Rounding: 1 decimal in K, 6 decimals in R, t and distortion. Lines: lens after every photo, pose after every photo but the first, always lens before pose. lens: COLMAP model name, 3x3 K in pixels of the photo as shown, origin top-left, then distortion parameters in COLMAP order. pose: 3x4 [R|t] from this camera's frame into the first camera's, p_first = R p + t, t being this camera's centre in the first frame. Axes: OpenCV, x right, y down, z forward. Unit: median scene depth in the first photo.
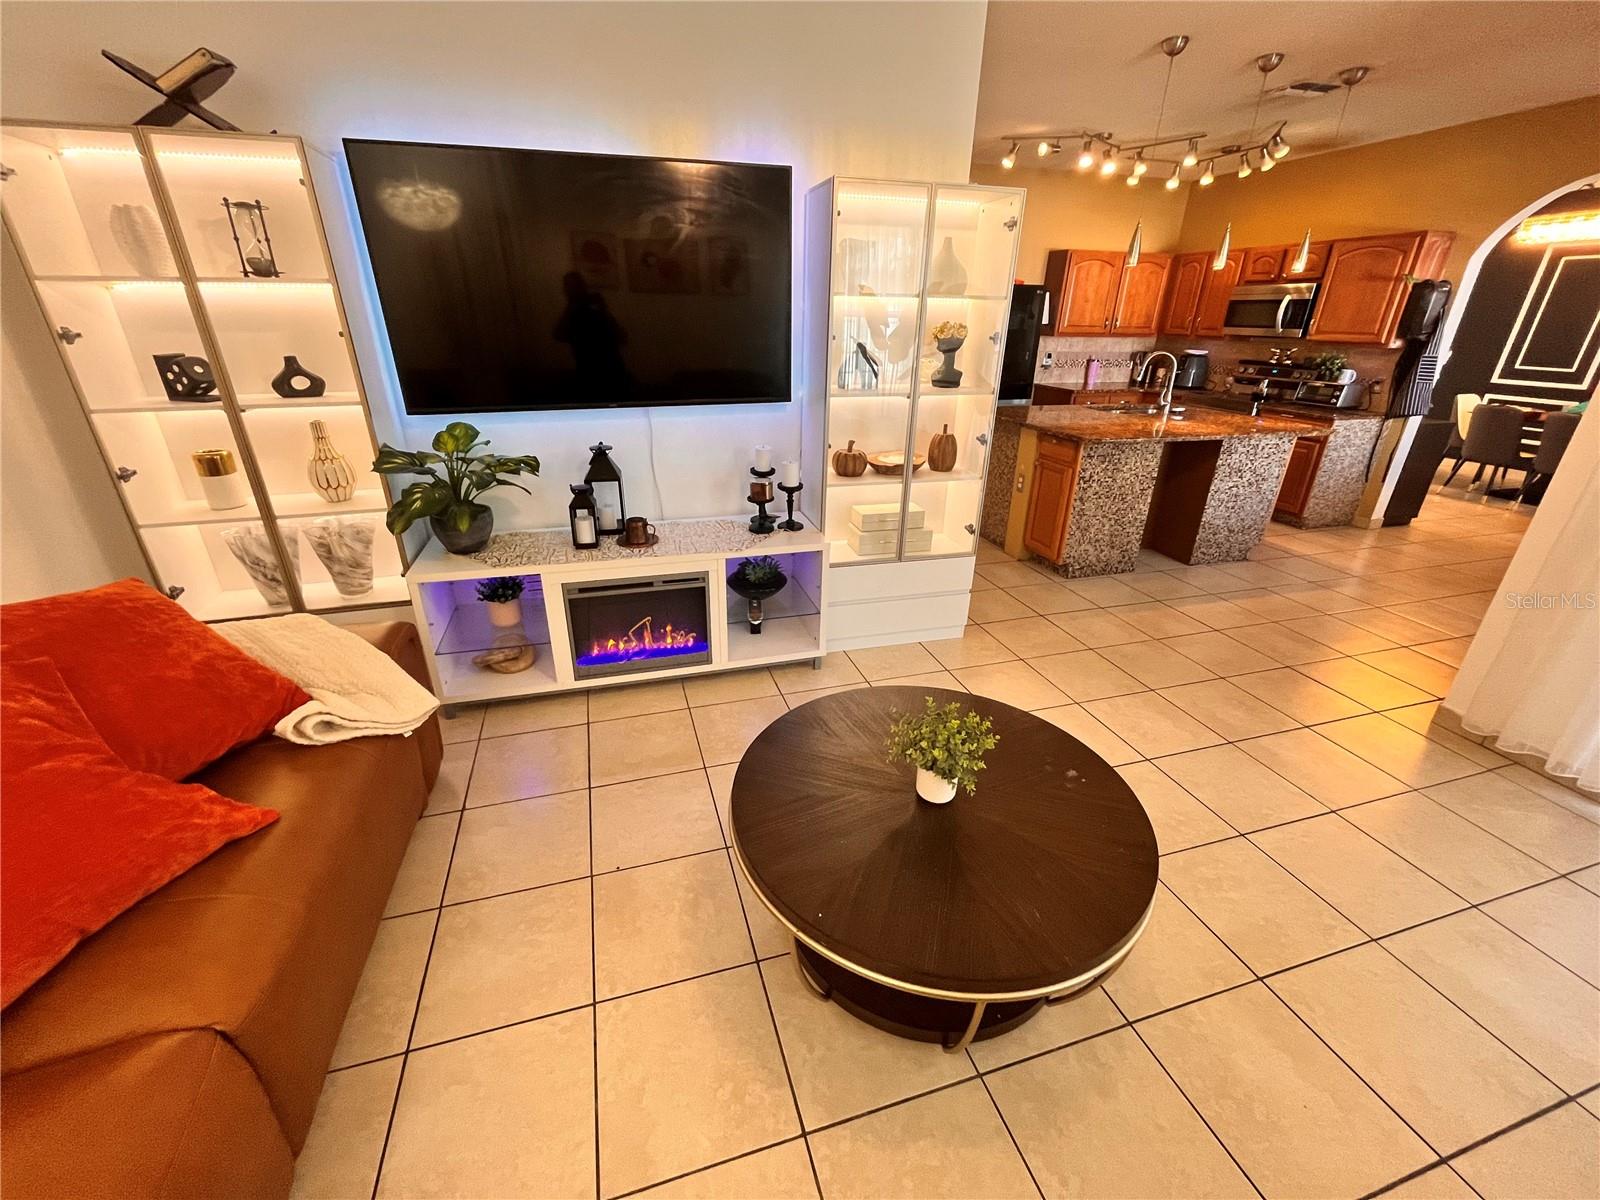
lens RADIAL K [[646.6, 0, 800.0], [0, 646.6, 600.0], [0, 0, 1]] dist [-0.007422, 0.000713]
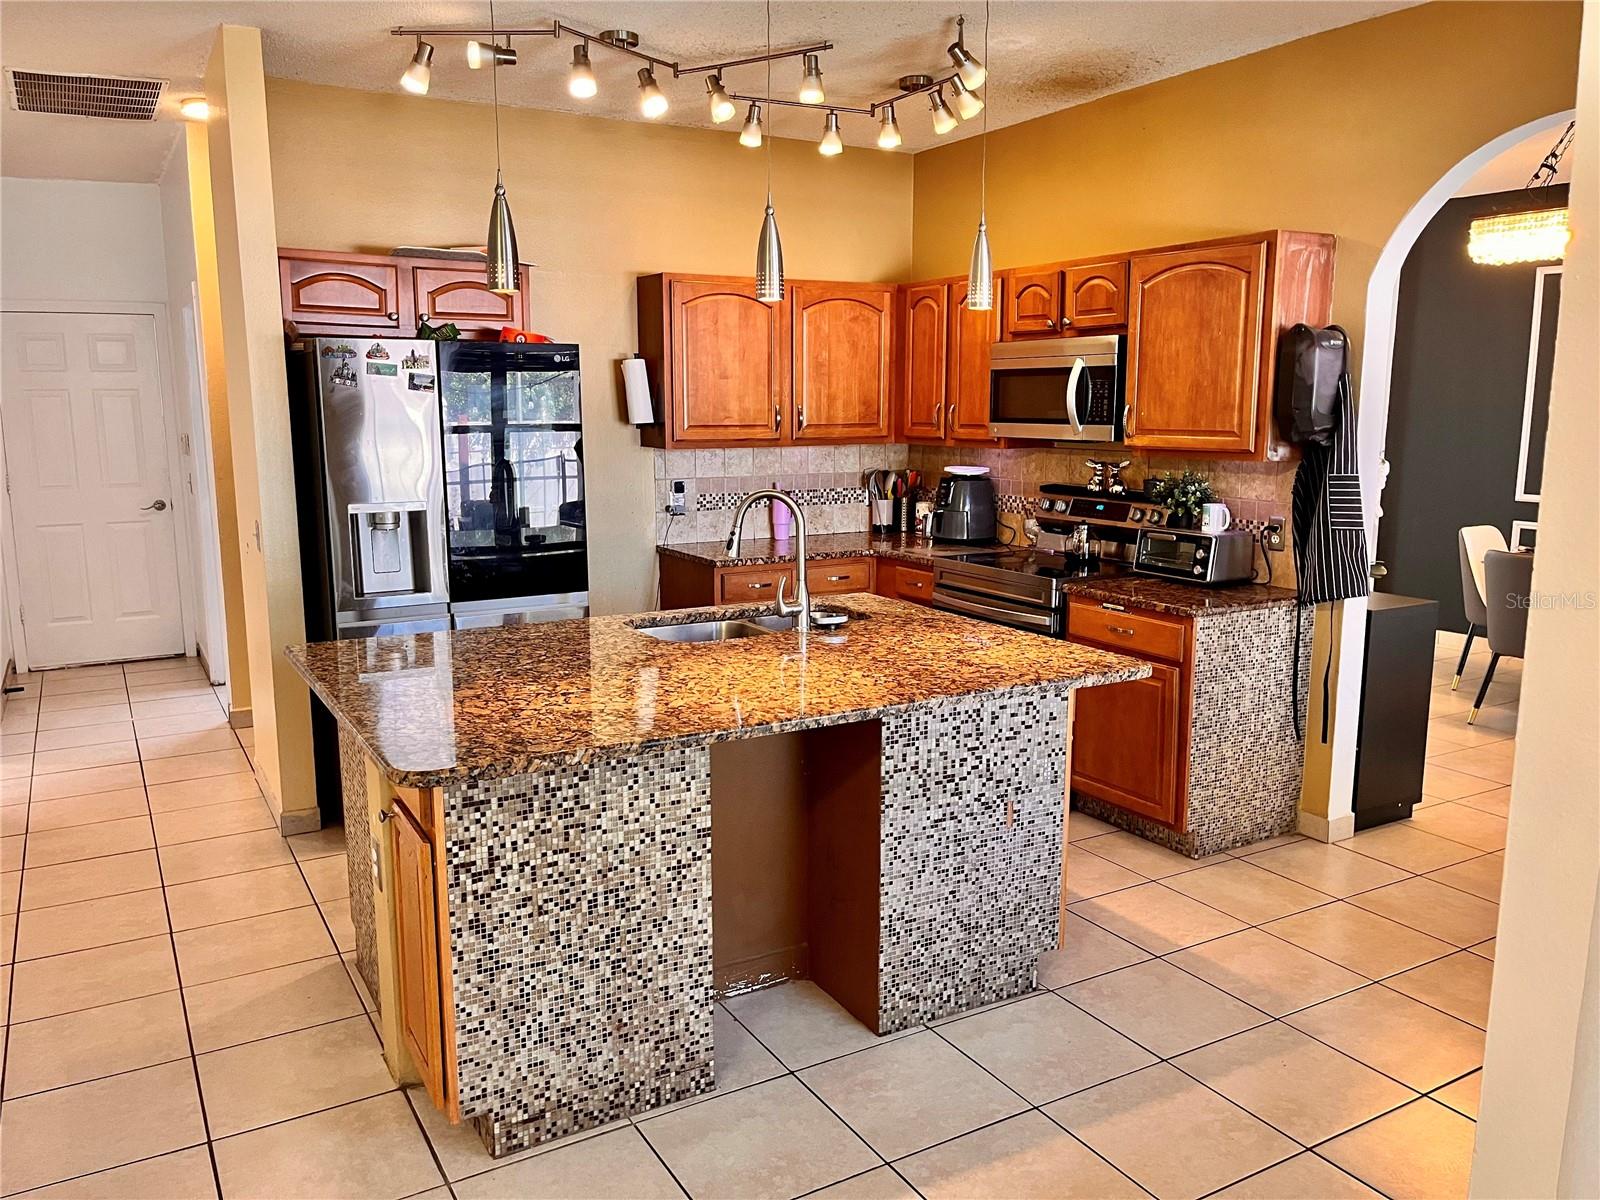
lens RADIAL K [[1216.5, 0, 800.0], [0, 1216.5, 600.0], [0, 0, 1]] dist [0.082659, -0.161286]
pose [[0.970764, -0.054062, 0.233867, 0.375413], [0.110454, 0.965635, -0.235264, -0.123714], [-0.213112, 0.254217, 0.943375, 0.260473]]
